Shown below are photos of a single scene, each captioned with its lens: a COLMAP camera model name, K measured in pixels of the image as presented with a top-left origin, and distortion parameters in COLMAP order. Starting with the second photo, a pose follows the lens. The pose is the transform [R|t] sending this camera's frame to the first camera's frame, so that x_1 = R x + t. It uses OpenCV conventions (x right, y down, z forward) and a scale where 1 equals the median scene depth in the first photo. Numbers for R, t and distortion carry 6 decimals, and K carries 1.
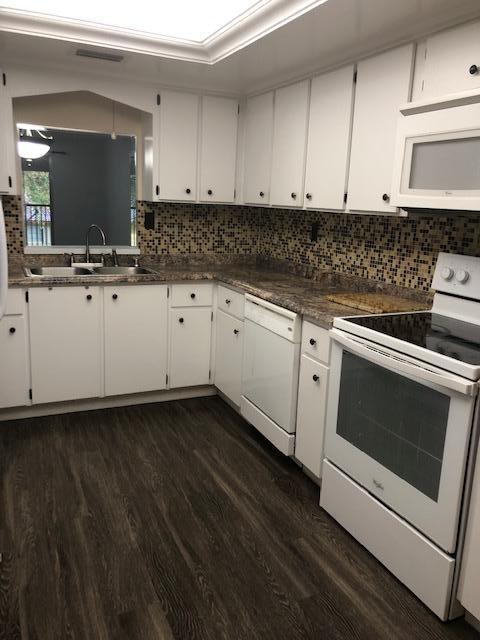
lens RADIAL K [[521.2, 0, 240.0], [0, 521.2, 320.0], [0, 0, 1]] dist [0.039122, -0.012102]
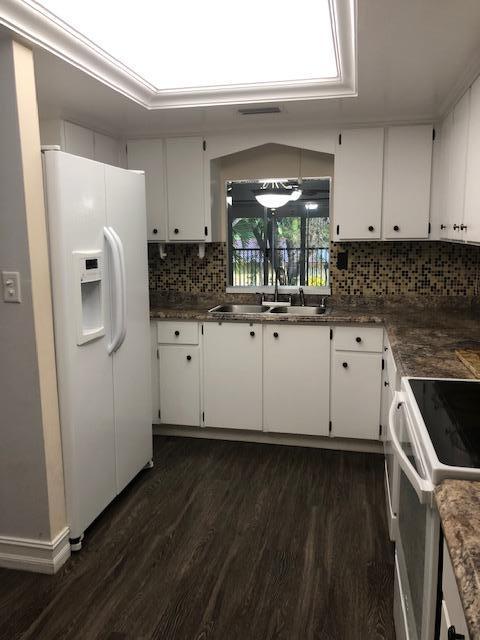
lens RADIAL K [[521.2, 0, 240.0], [0, 521.2, 320.0], [0, 0, 1]] dist [0.039122, -0.012102]
pose [[0.796123, 0.045977, -0.603385, 0.295581], [-0.091904, 0.994729, -0.045465, -0.019288], [0.598115, 0.091649, 0.796153, 0.129915]]
